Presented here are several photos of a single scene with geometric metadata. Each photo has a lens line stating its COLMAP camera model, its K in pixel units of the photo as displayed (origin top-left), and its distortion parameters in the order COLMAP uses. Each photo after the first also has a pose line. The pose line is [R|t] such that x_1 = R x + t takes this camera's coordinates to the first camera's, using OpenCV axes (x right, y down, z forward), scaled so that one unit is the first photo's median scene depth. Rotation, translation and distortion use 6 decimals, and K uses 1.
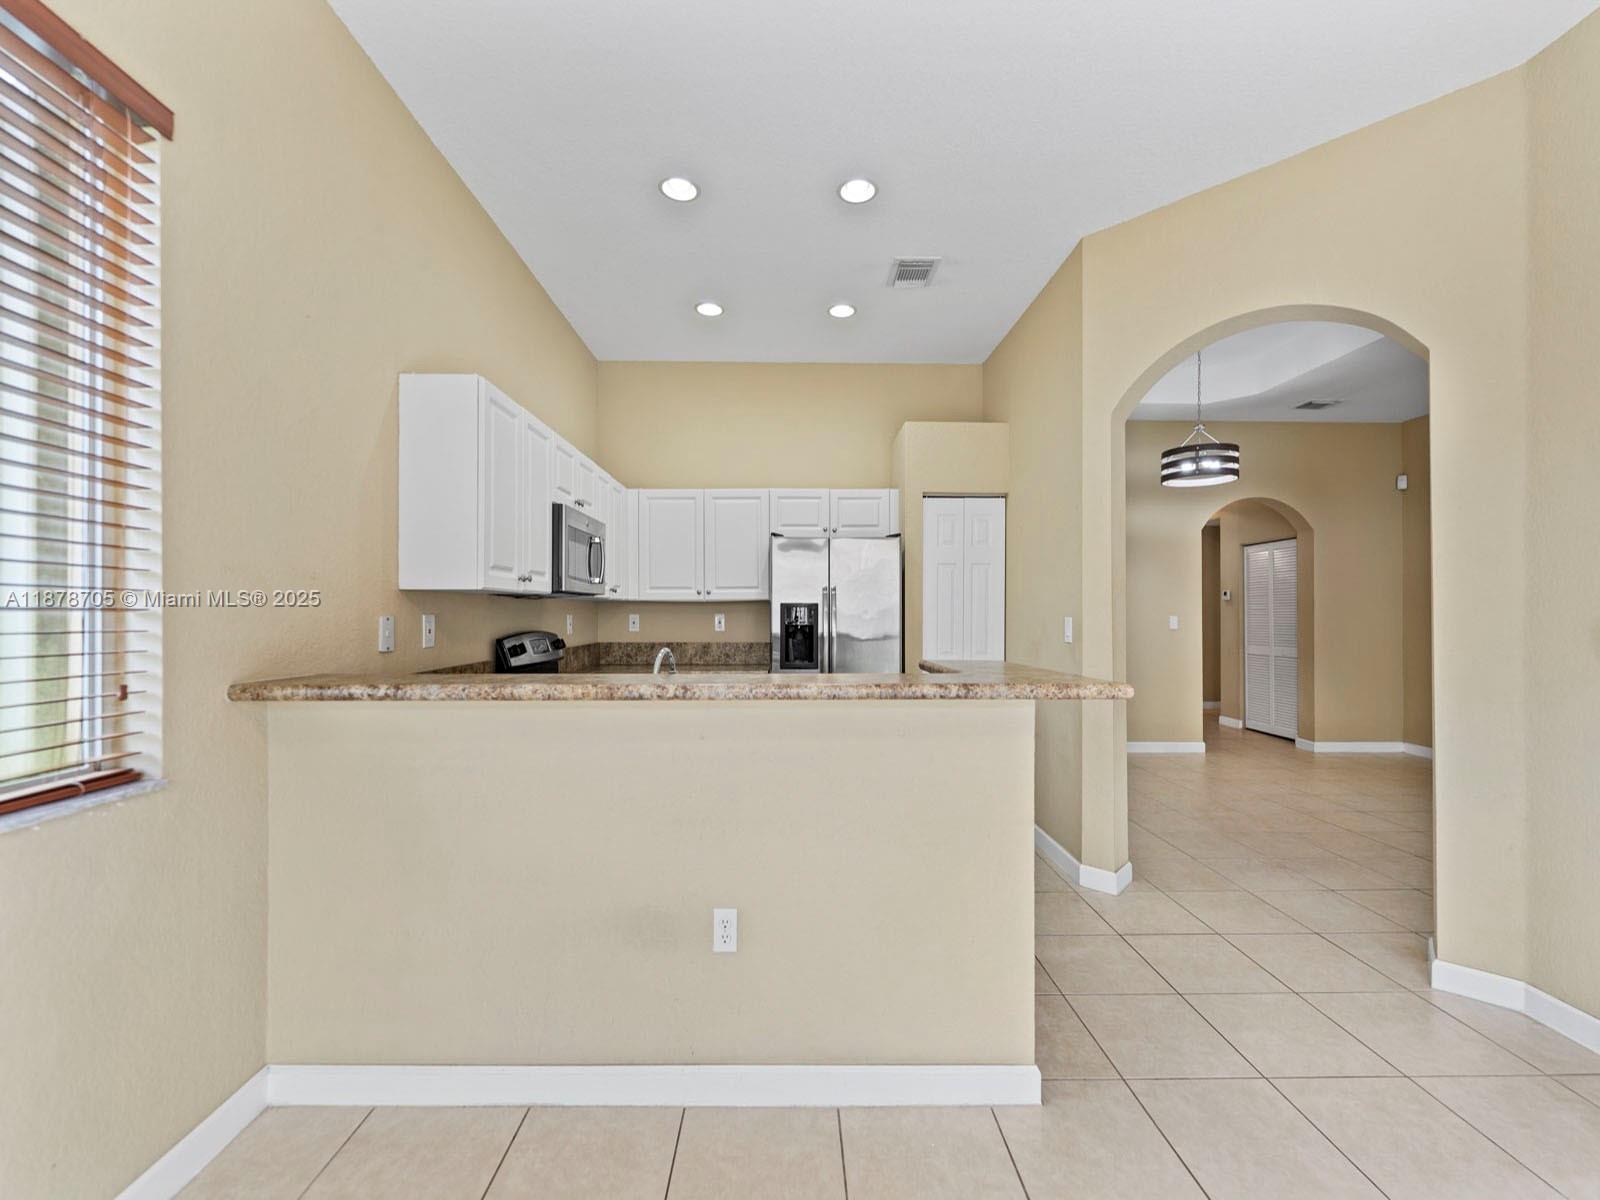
lens RADIAL K [[652.9, 0, 791.9], [0, 652.9, 608.9], [0, 0, 1]] dist [-0.001452, -0.002555]
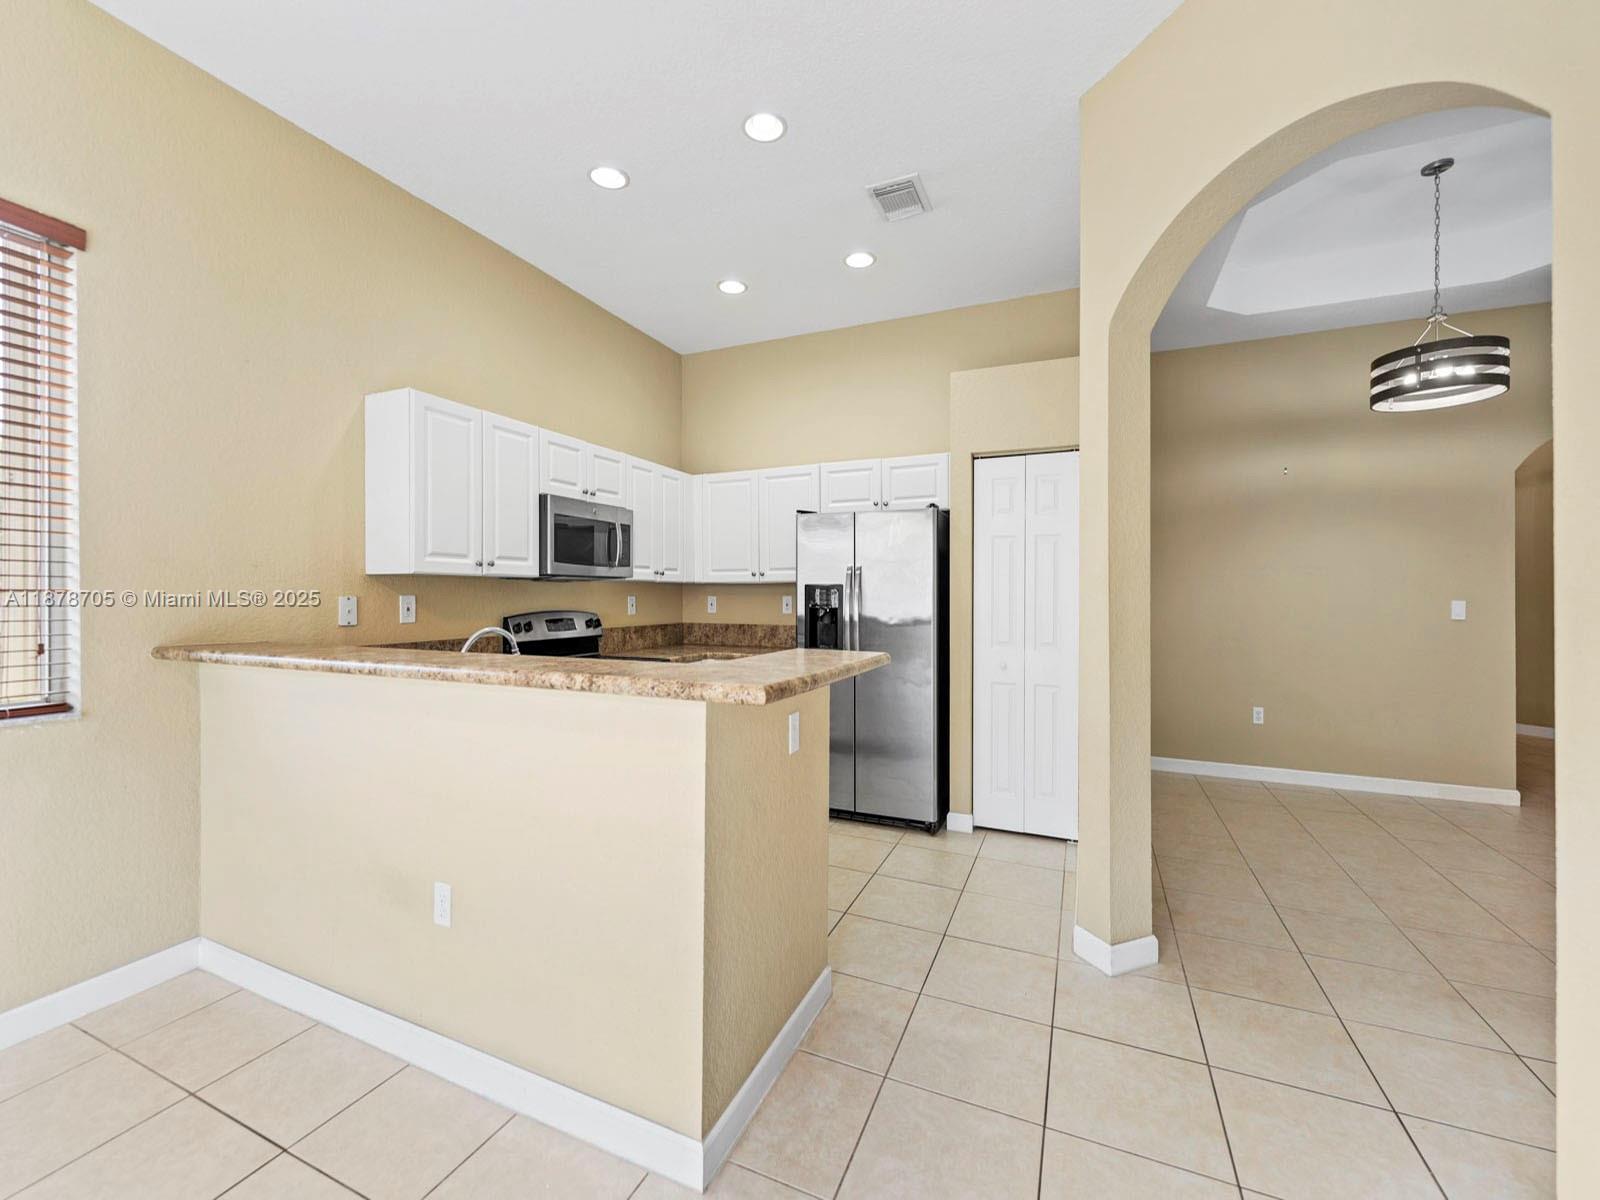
lens RADIAL K [[652.9, 0, 793.9], [0, 652.9, 597.7], [0, 0, 1]] dist [-0.001452, -0.002555]
pose [[0.907654, 0.002890, -0.419709, 0.361536], [0.000869, 0.999961, 0.008767, 0.002159], [0.419718, -0.008322, 0.907616, 0.135351]]
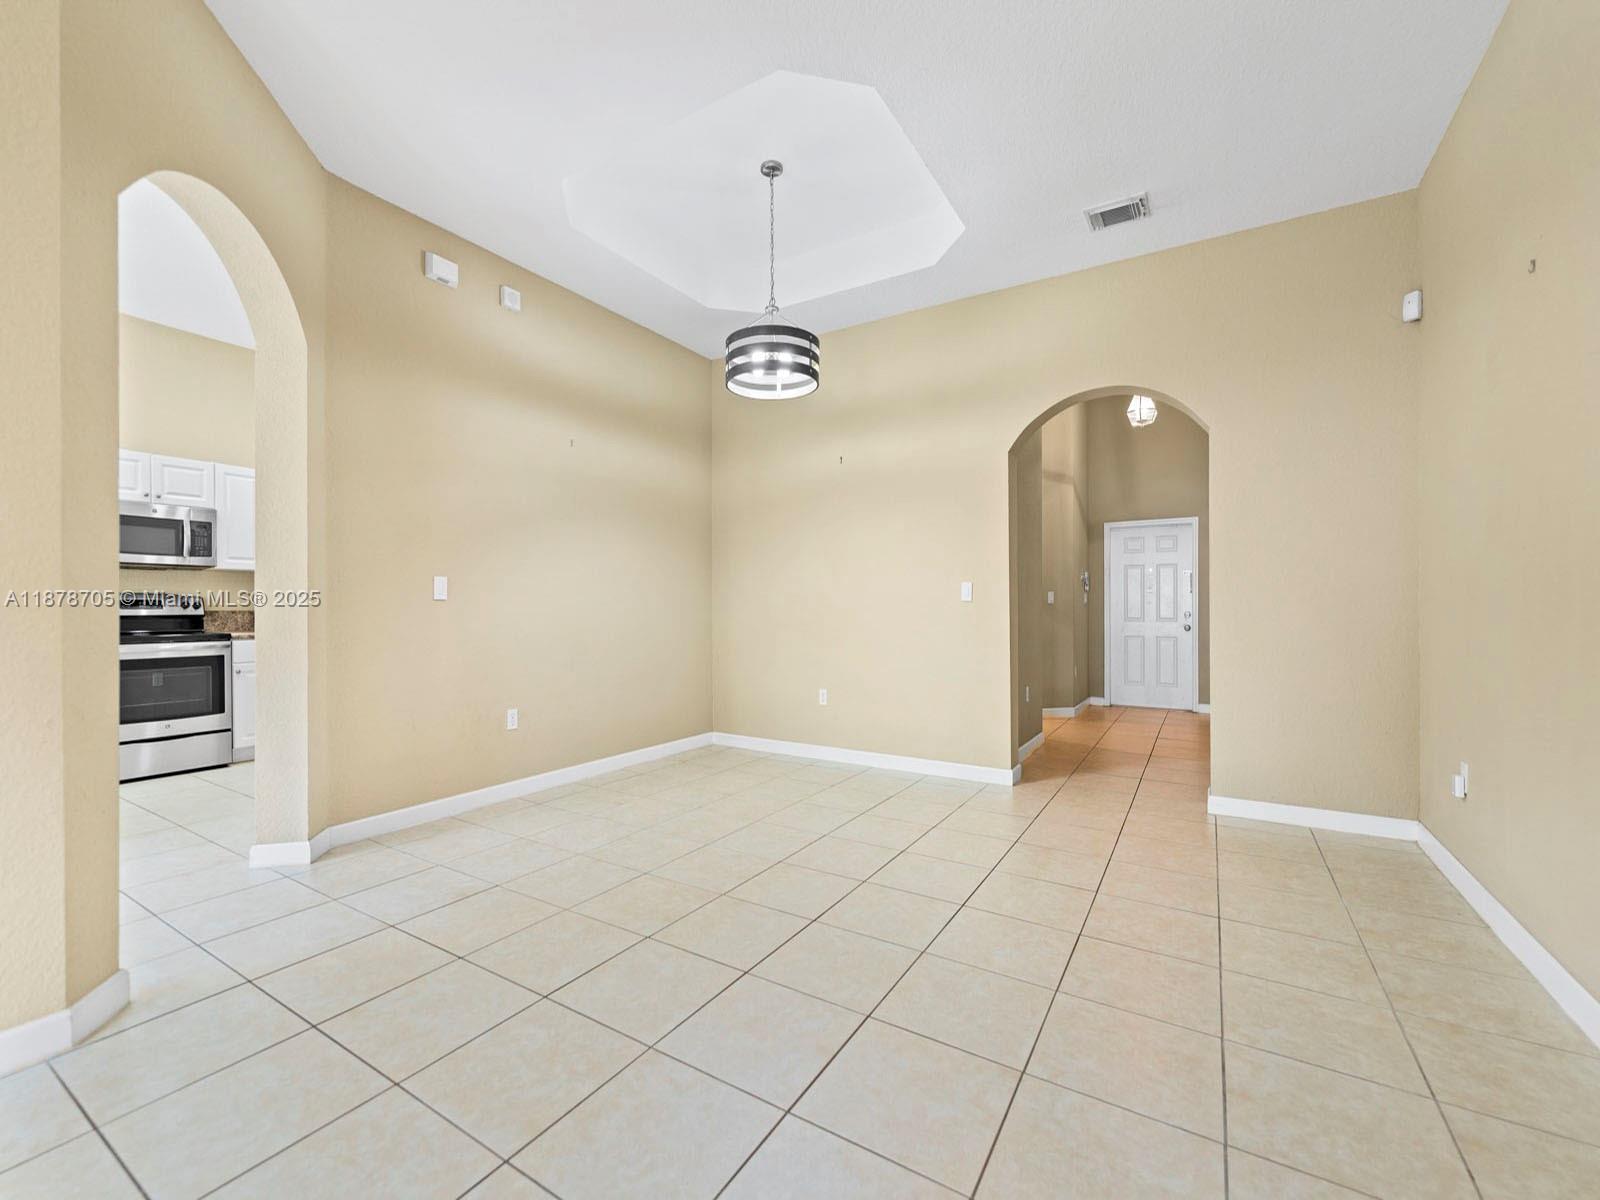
lens RADIAL K [[652.9, 0, 795.4], [0, 652.9, 616.9], [0, 0, 1]] dist [-0.001452, -0.002555]
pose [[0.843541, 0.004457, -0.537047, 1.214933], [0.003983, 0.999886, 0.014554, 0.056612], [0.537051, -0.014416, 0.843427, 0.489521]]
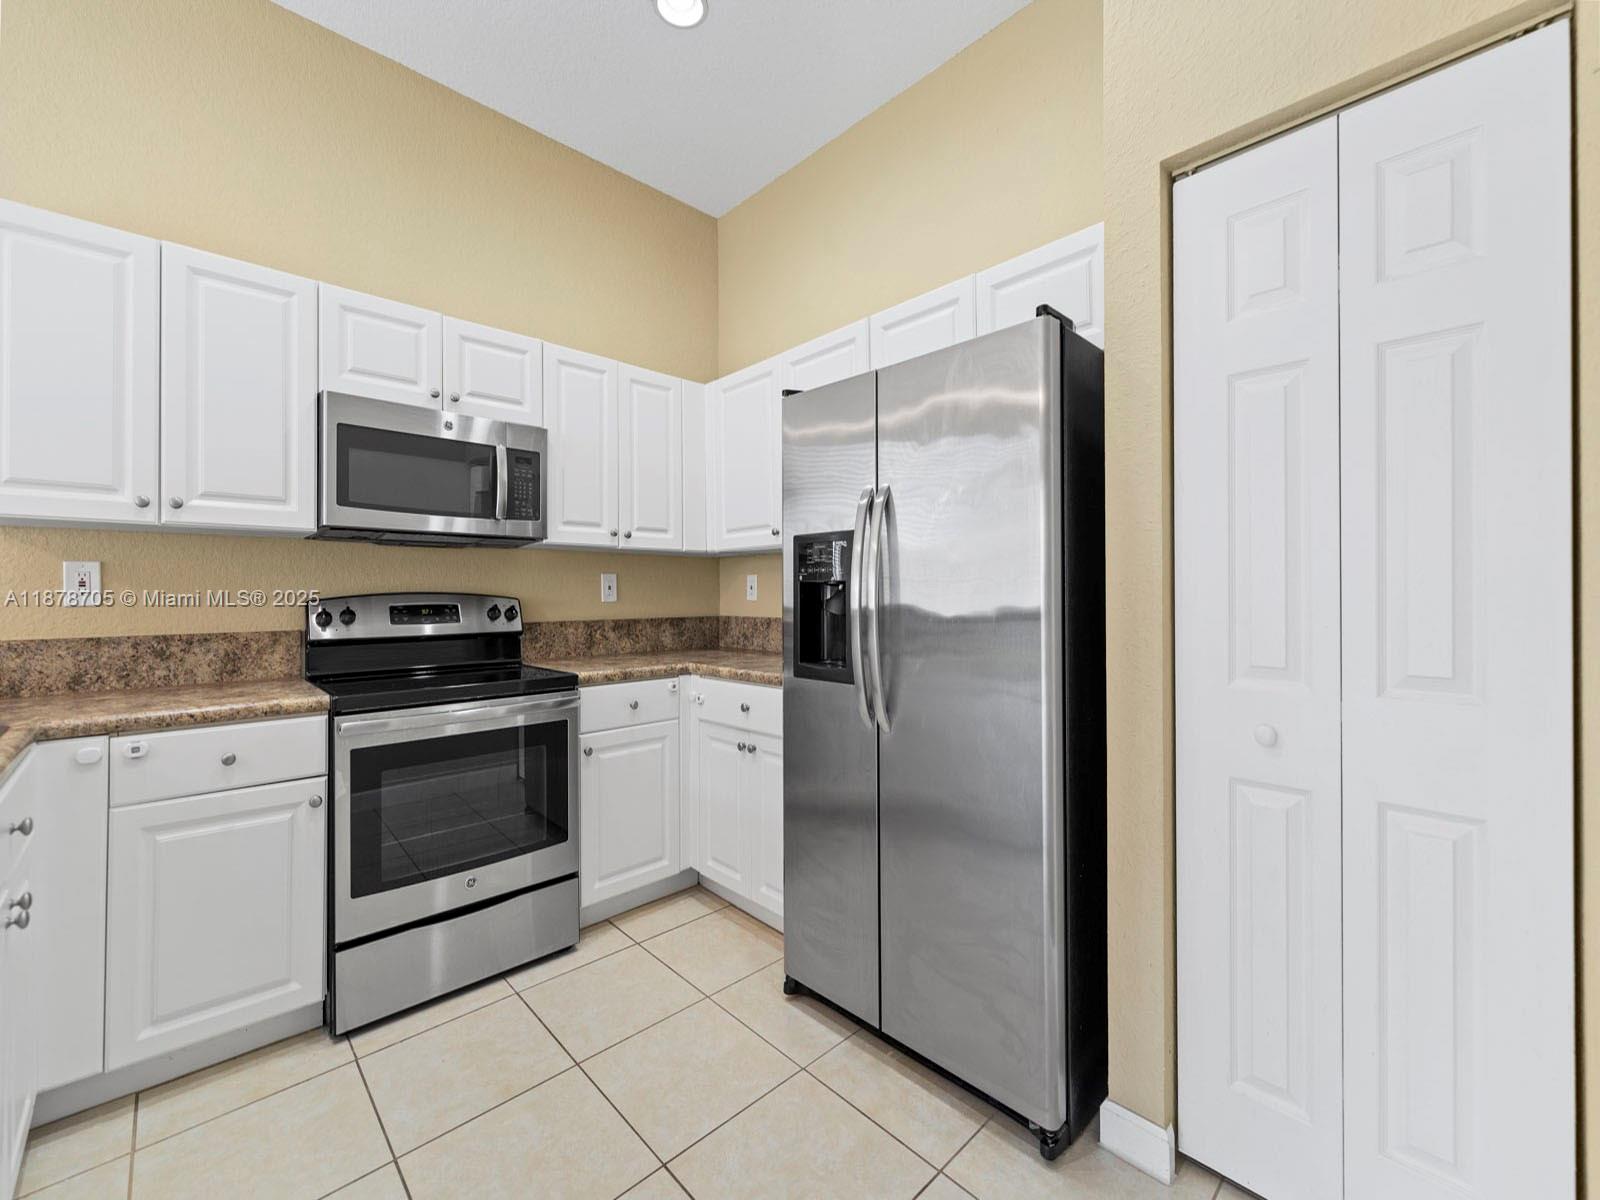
lens RADIAL K [[652.9, 0, 790.3], [0, 652.9, 593.4], [0, 0, 1]] dist [-0.001452, -0.002555]
pose [[0.672128, -0.002751, -0.740430, 0.325865], [0.006966, 0.999972, 0.002608, 0.030114], [0.740402, -0.006911, 0.672129, 0.676965]]
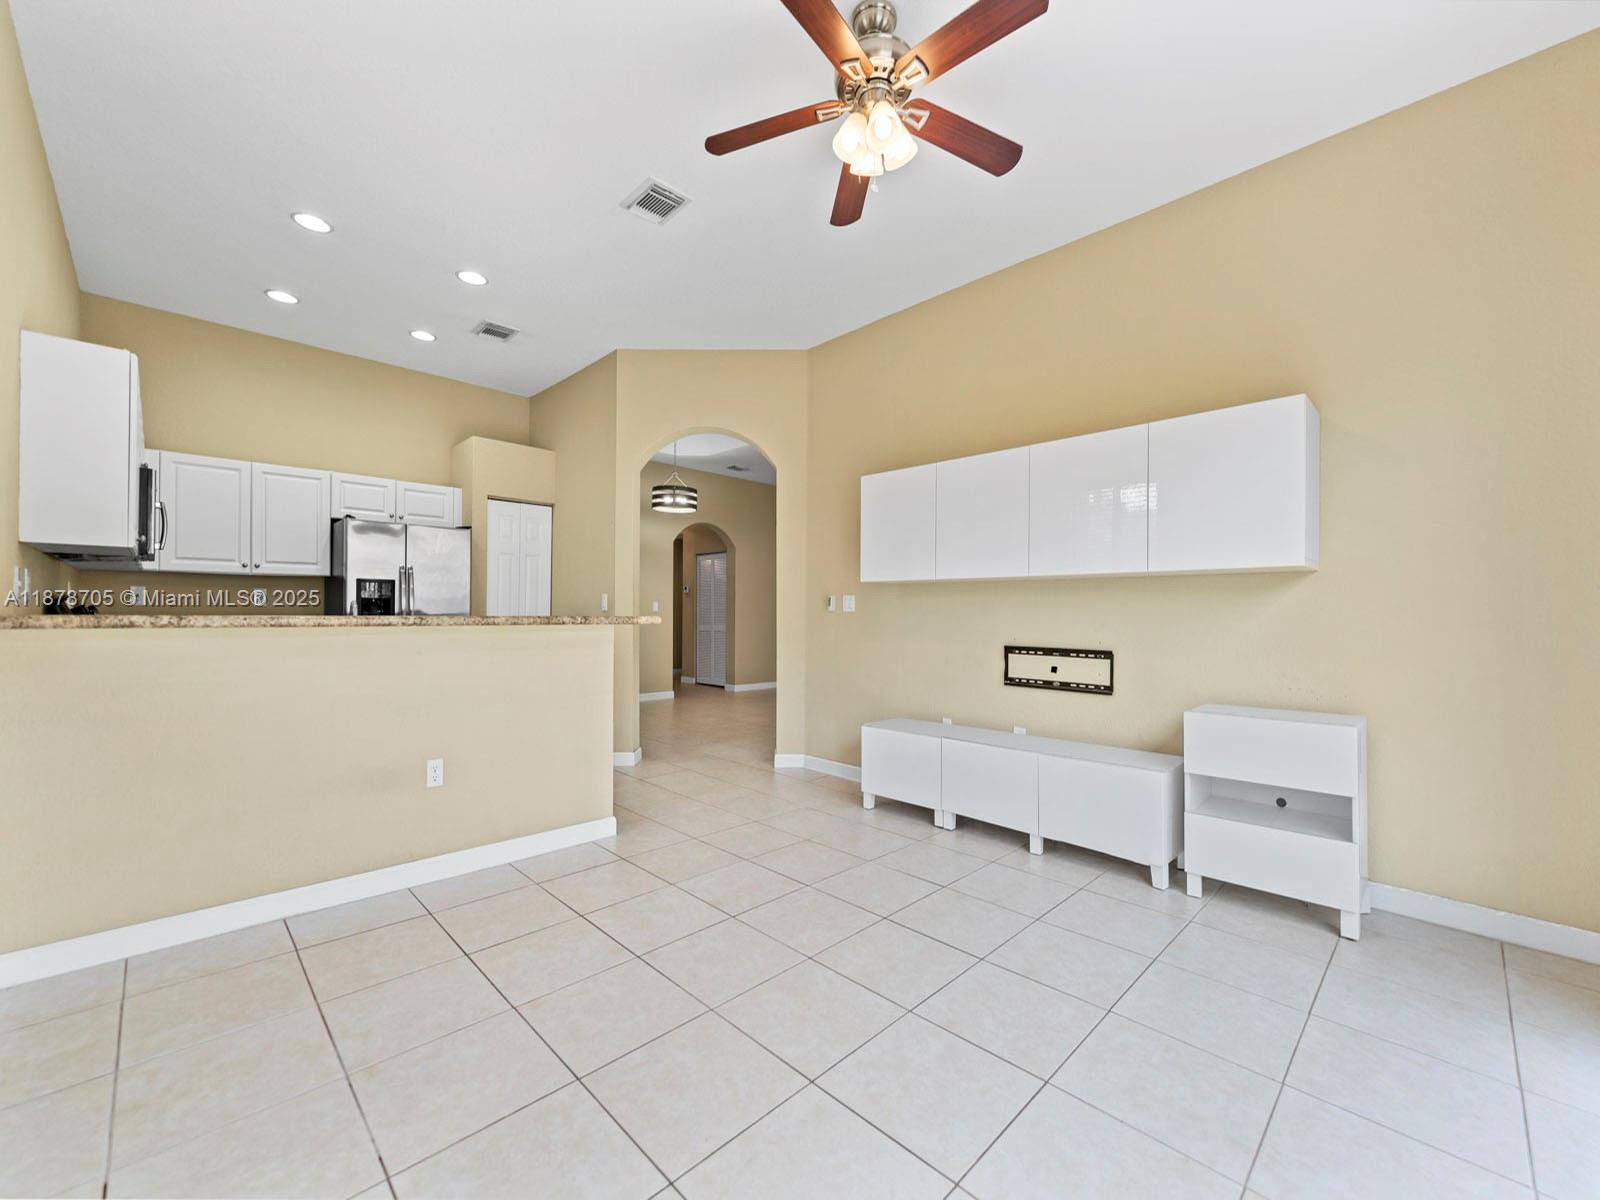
lens RADIAL K [[652.9, 0, 811.0], [0, 652.9, 614.2], [0, 0, 1]] dist [-0.001452, -0.002555]
pose [[0.706992, 0.002583, 0.707217, -0.255268], [-0.010260, 0.999926, 0.006605, 0.036760], [-0.707147, -0.011926, 0.706966, -0.340055]]
